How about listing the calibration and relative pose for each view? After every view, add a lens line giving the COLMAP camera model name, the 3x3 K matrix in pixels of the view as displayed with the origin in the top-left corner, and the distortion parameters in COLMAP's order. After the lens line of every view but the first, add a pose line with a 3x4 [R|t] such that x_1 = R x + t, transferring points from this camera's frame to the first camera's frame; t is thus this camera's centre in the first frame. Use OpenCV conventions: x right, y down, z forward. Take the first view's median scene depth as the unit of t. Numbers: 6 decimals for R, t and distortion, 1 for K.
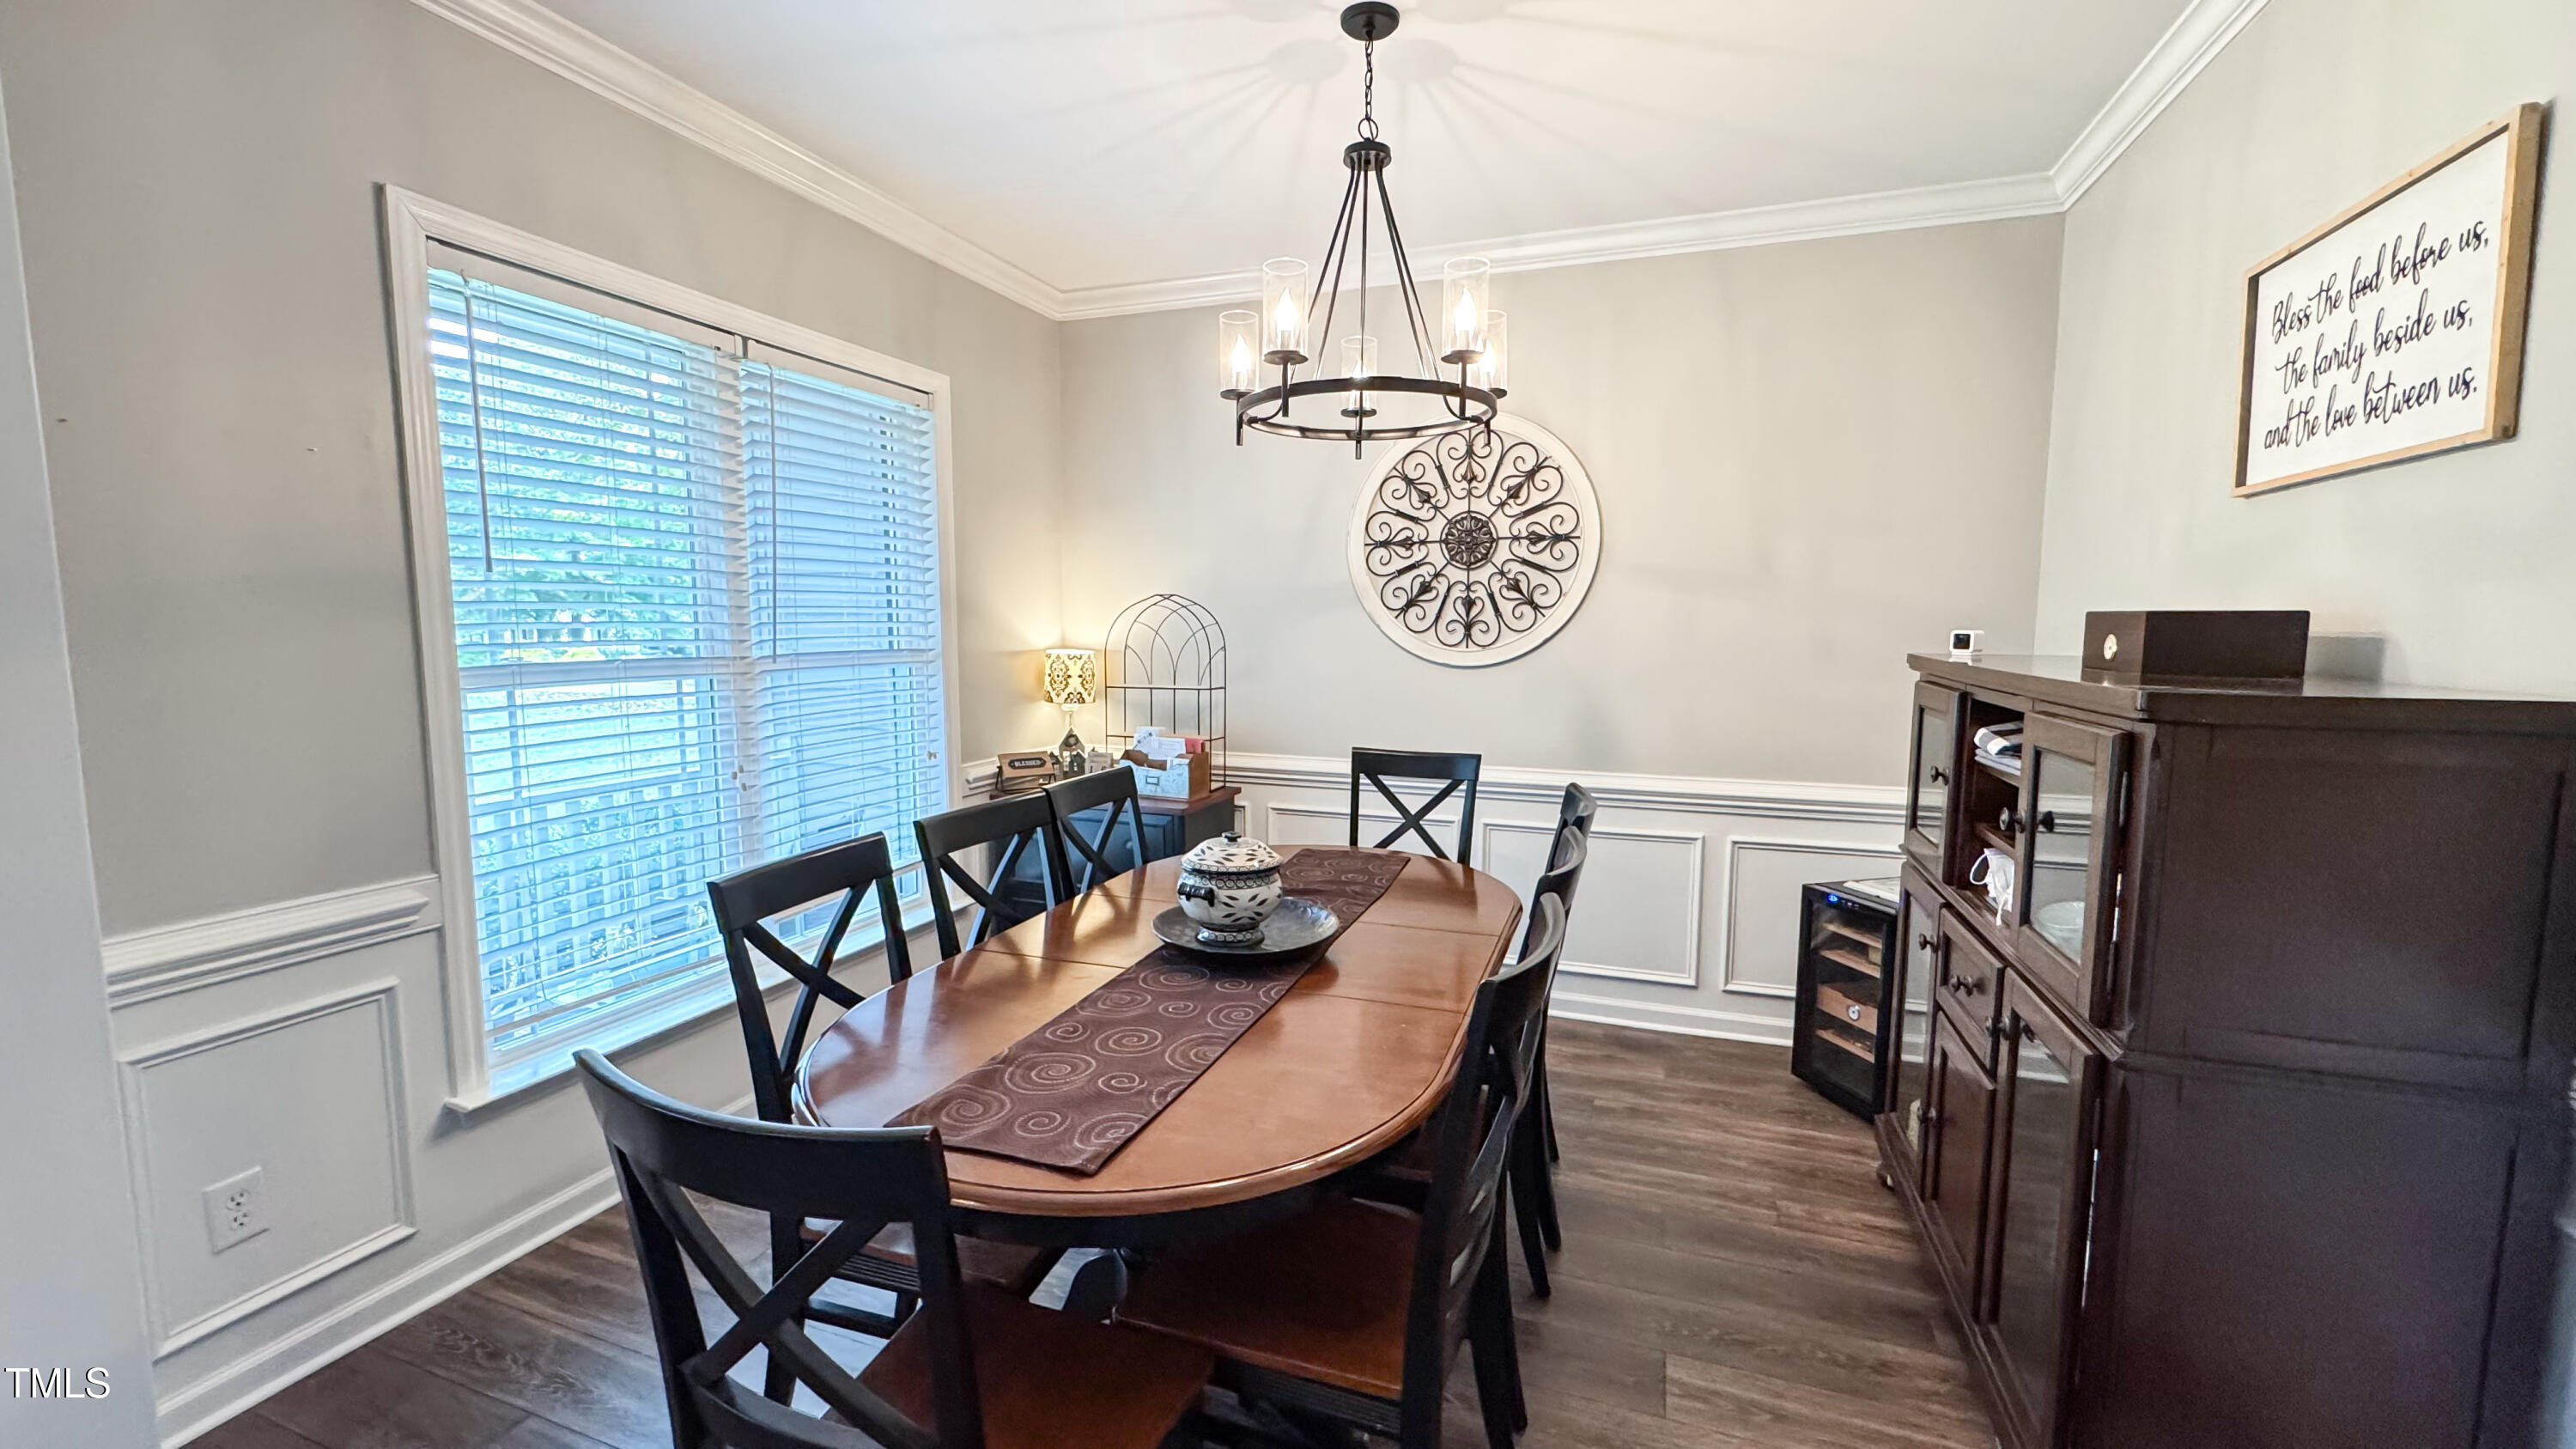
lens RADIAL K [[1034.9, 0, 1288.0], [0, 1034.9, 724.5], [0, 0, 1]] dist [0.000660, 0.000183]
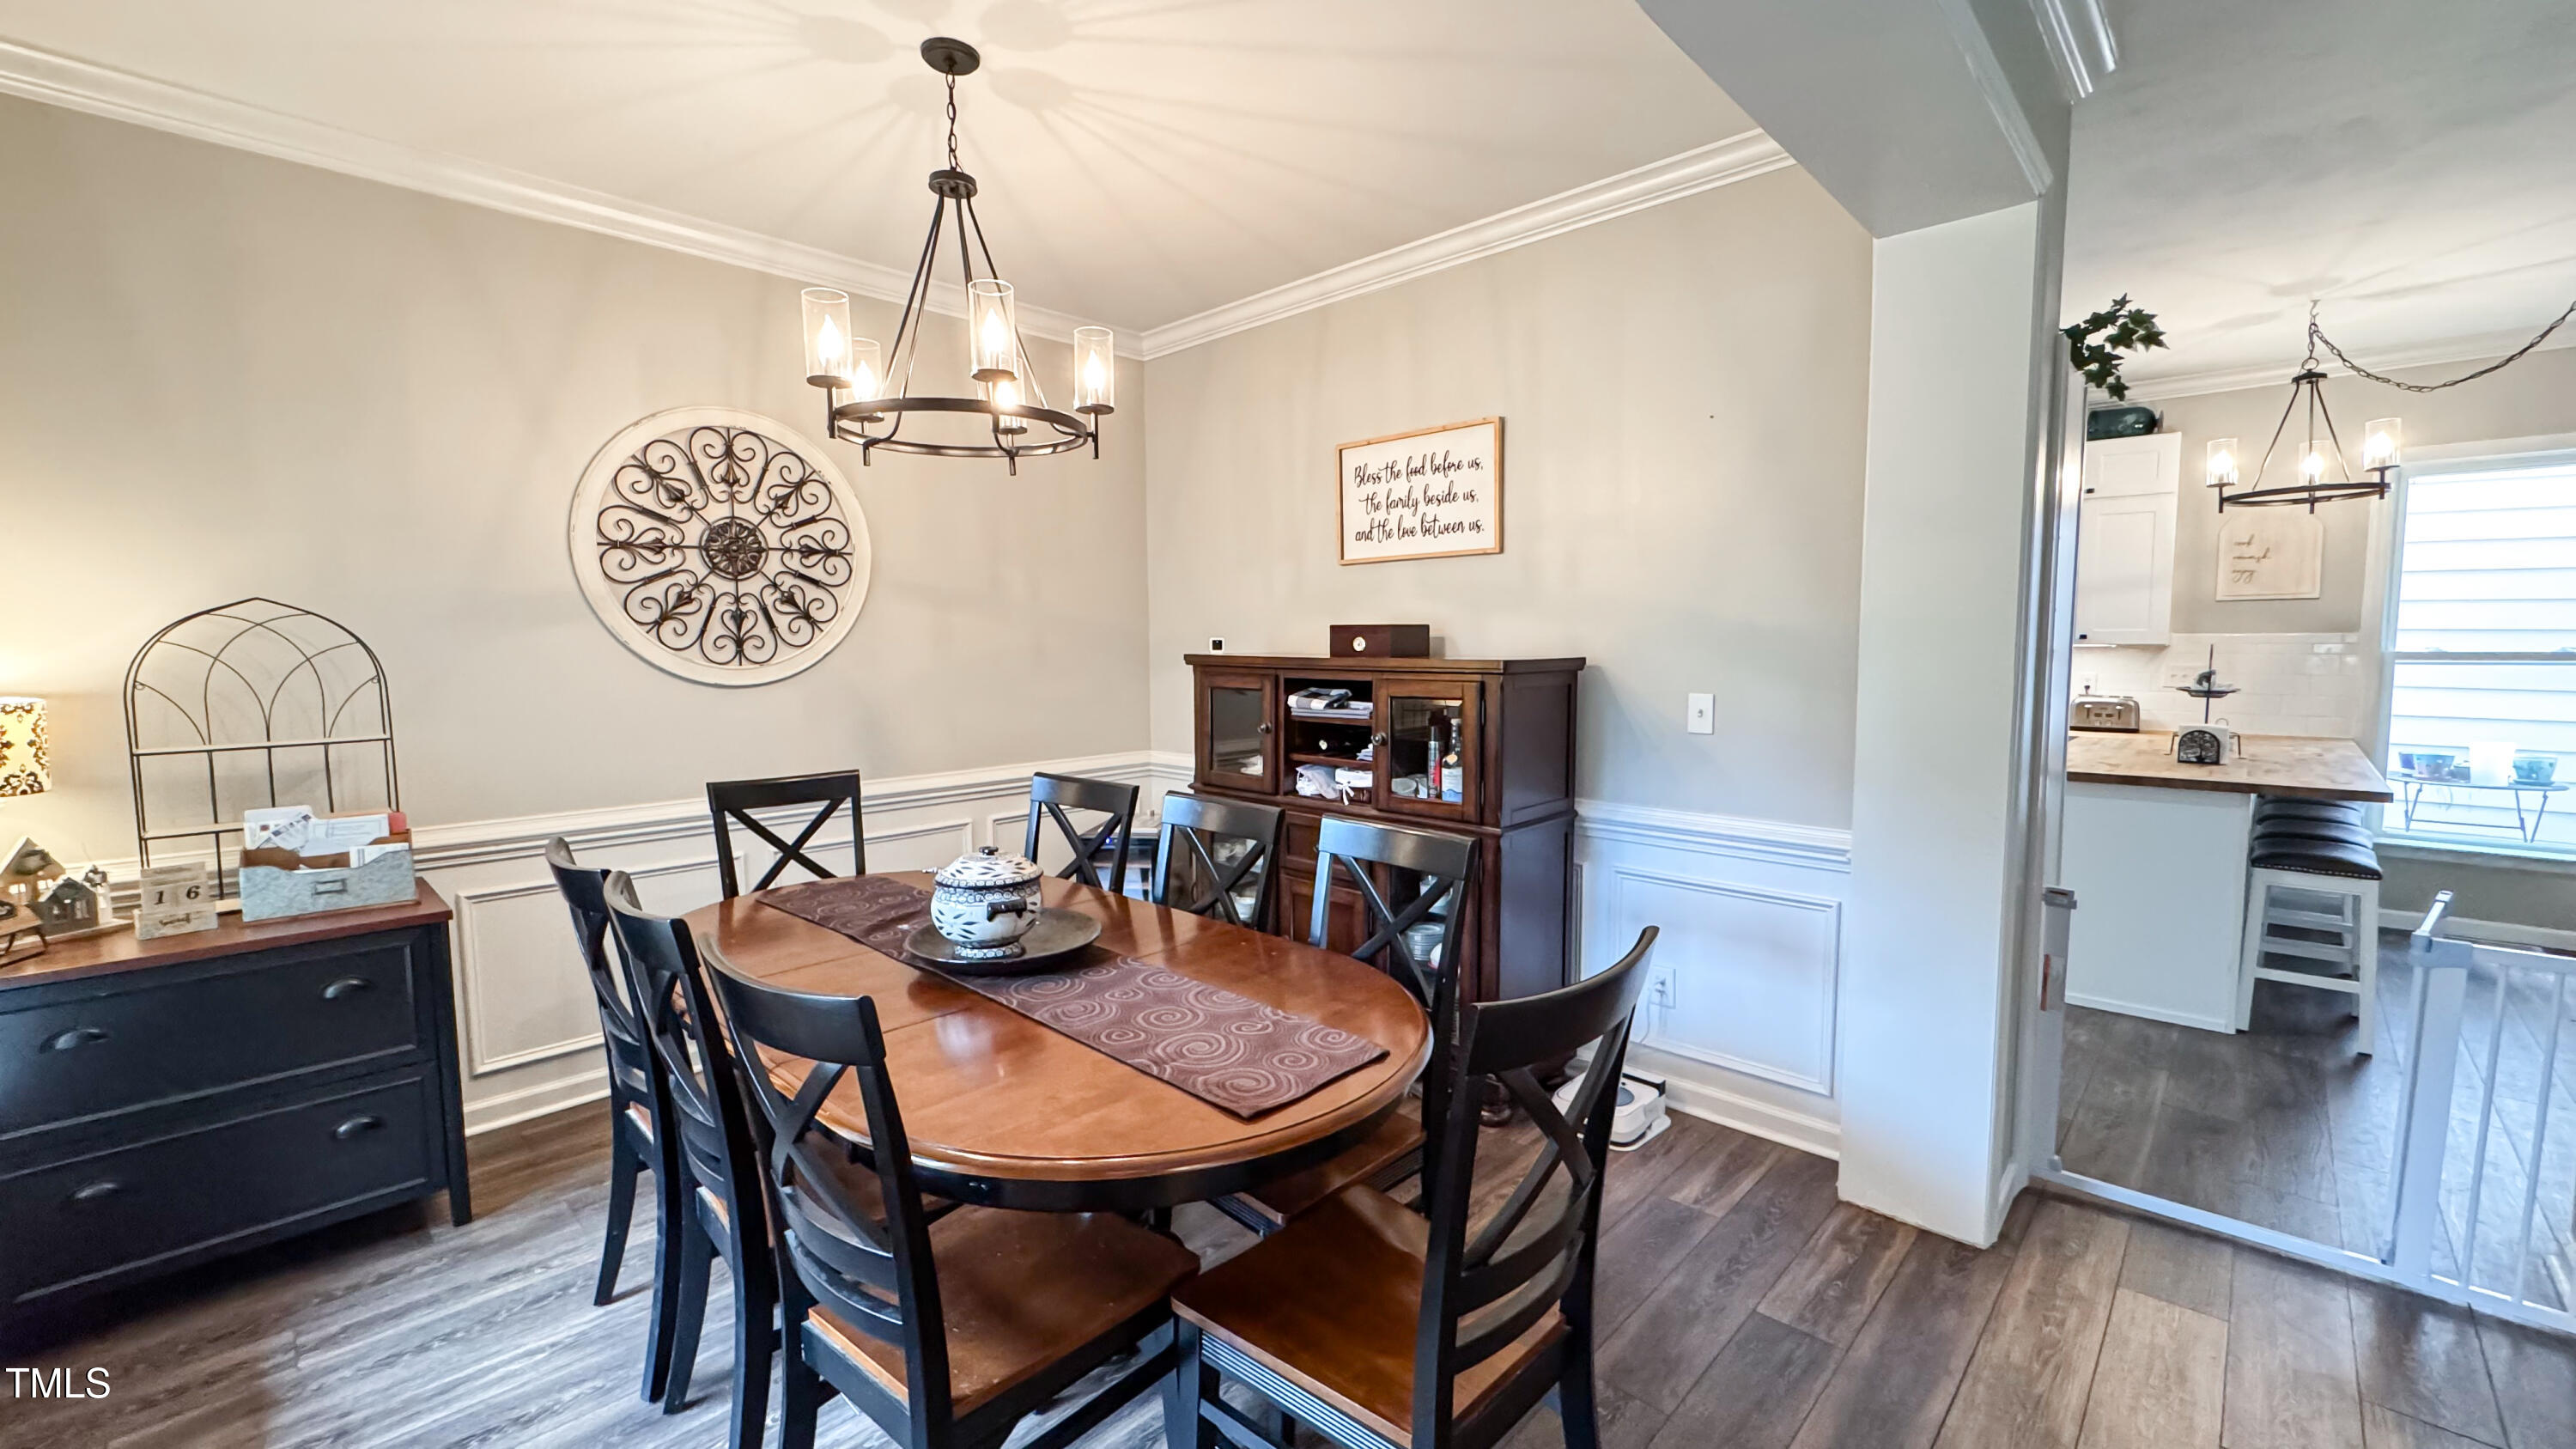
lens RADIAL K [[1034.9, 0, 1288.0], [0, 1034.9, 724.5], [0, 0, 1]] dist [0.000660, 0.000183]
pose [[0.402280, -0.084683, 0.911592, -0.483047], [0.101518, 0.993699, 0.047511, -0.016924], [-0.909871, 0.073431, 0.408342, 0.192665]]
